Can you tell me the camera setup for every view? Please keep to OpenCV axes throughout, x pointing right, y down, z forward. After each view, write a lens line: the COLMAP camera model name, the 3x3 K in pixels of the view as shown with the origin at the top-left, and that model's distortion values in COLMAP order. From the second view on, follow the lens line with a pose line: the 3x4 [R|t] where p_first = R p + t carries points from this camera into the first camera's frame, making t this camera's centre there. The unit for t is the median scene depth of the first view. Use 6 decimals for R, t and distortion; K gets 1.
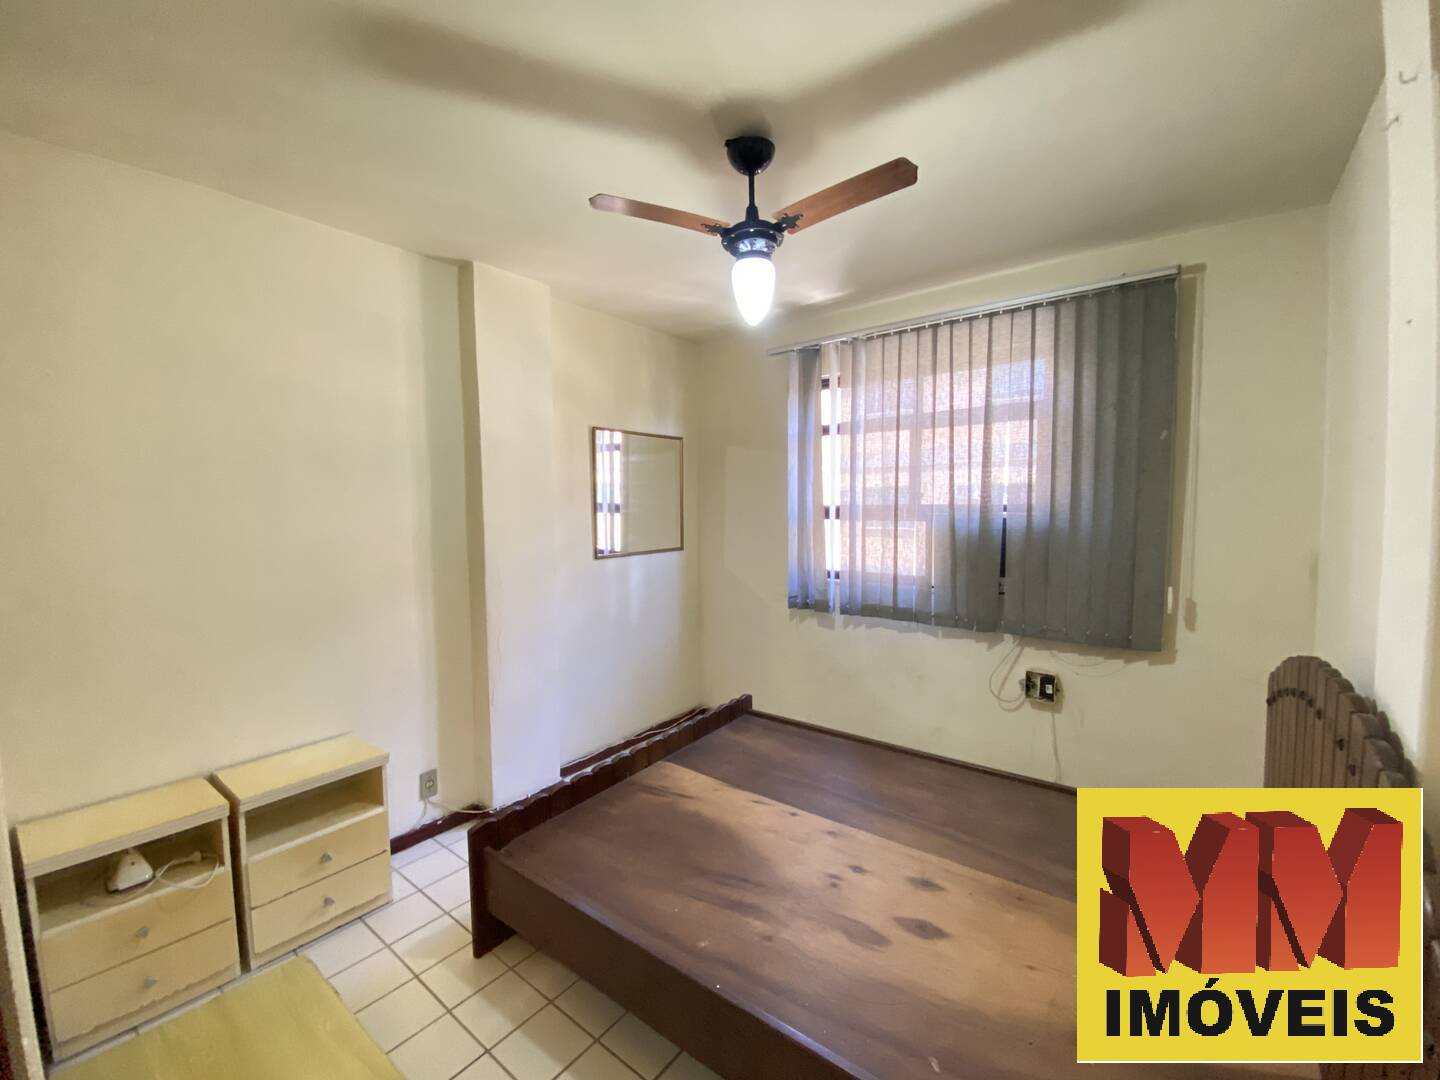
lens RADIAL K [[590.2, 0, 714.7], [0, 590.2, 539.4], [0, 0, 1]] dist [0.063320, -0.042566]
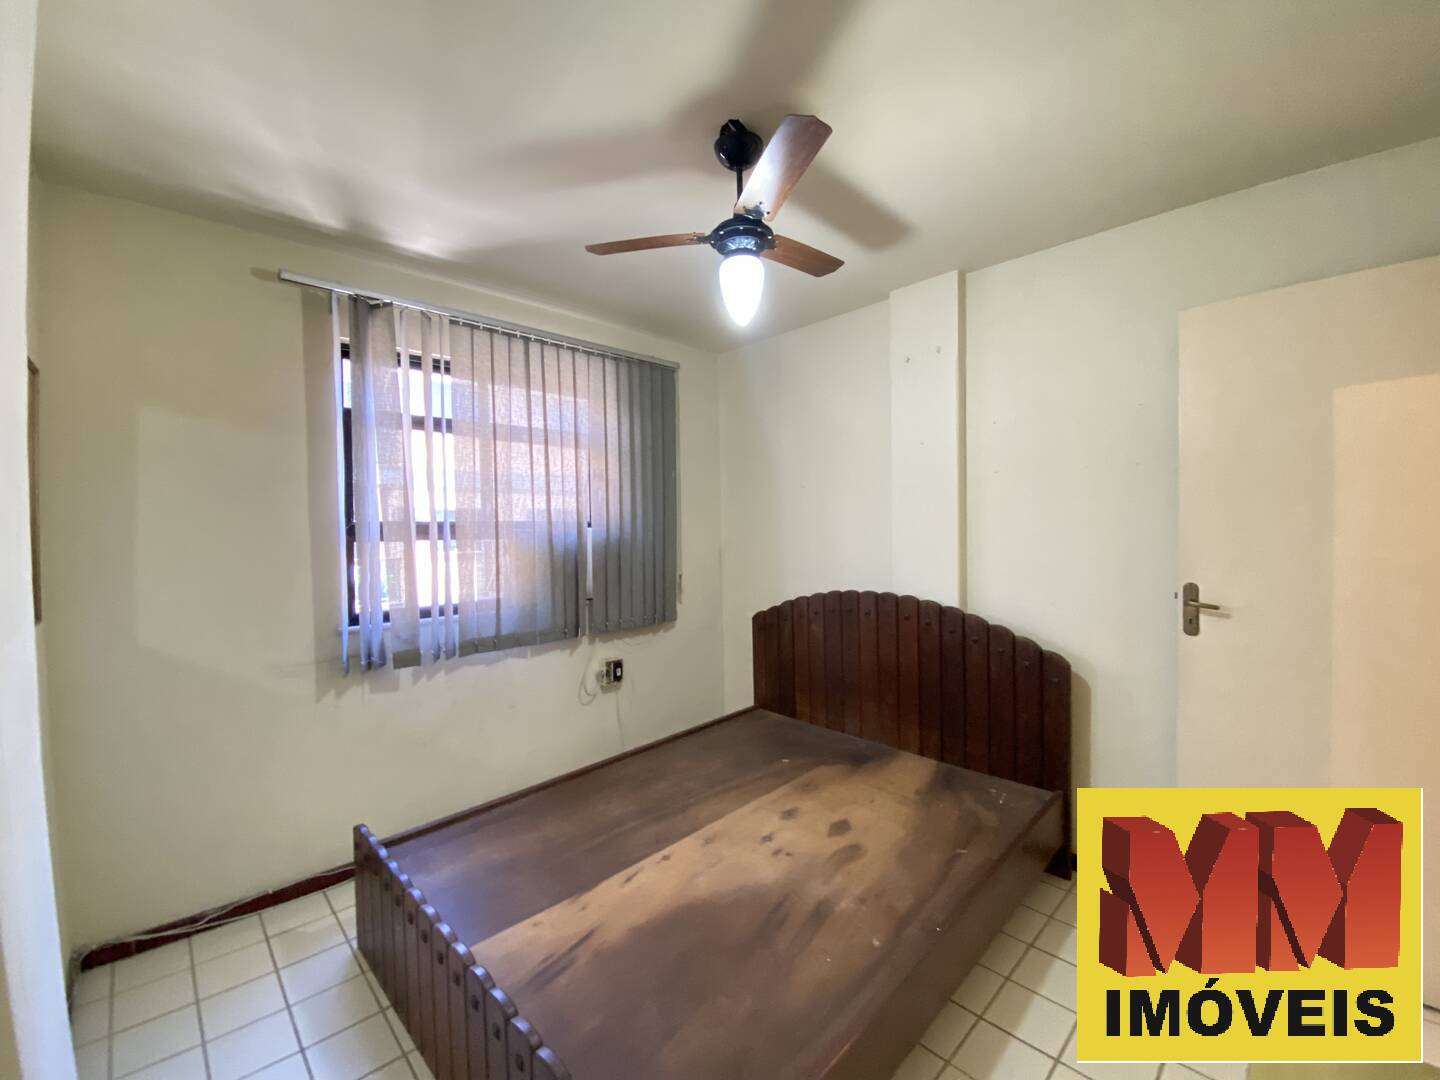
lens RADIAL K [[590.2, 0, 714.7], [0, 590.2, 539.4], [0, 0, 1]] dist [0.063320, -0.042566]
pose [[0.141841, -0.026791, 0.989527, -0.591862], [0.064833, 0.997739, 0.017720, -0.028114], [-0.987764, 0.061641, 0.143257, 0.605620]]
